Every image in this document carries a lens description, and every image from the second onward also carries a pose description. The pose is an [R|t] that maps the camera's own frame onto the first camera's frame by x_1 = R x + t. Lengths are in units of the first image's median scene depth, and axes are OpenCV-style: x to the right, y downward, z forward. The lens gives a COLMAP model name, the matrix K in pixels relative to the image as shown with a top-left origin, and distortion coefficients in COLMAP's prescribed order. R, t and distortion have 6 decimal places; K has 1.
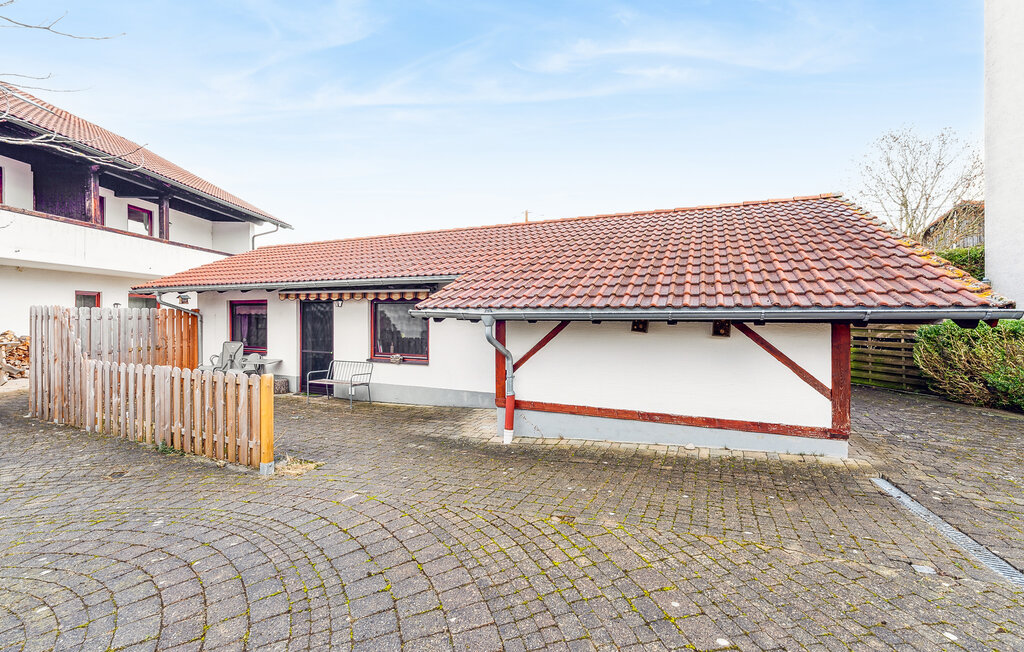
lens RADIAL K [[422.5, 0, 485.3], [0, 422.5, 323.2], [0, 0, 1]] dist [0.011366, -0.000213]
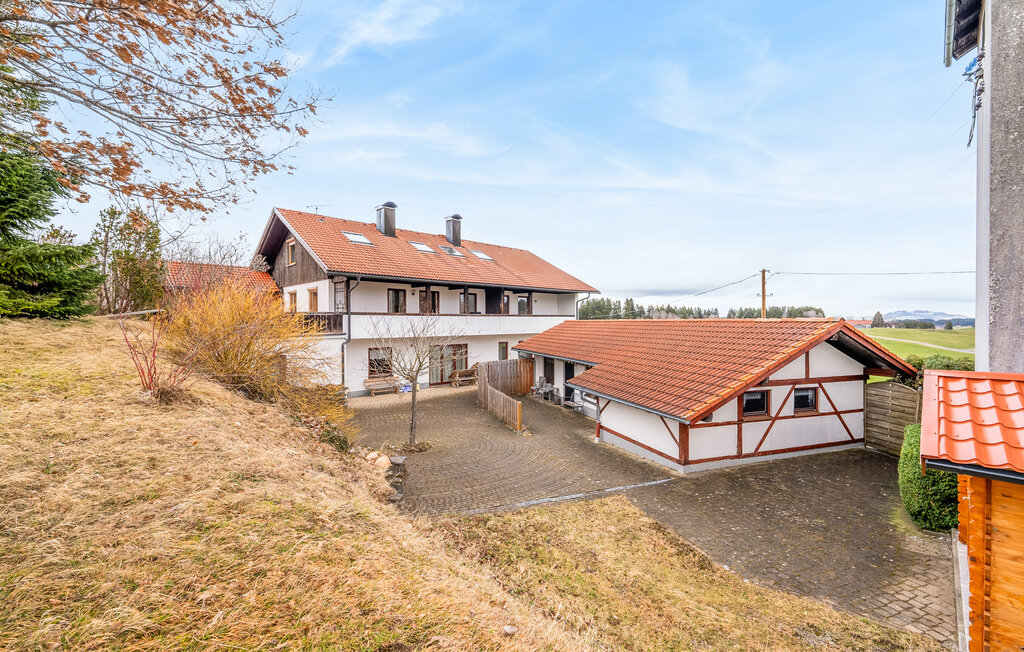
lens RADIAL K [[422.5, 0, 485.3], [0, 422.5, 323.2], [0, 0, 1]] dist [0.011366, -0.000213]
pose [[0.641000, 0.000155, -0.767541, 1.463562], [-0.006522, 0.999965, -0.005244, -0.365748], [0.767513, 0.008367, 0.640979, -0.991753]]
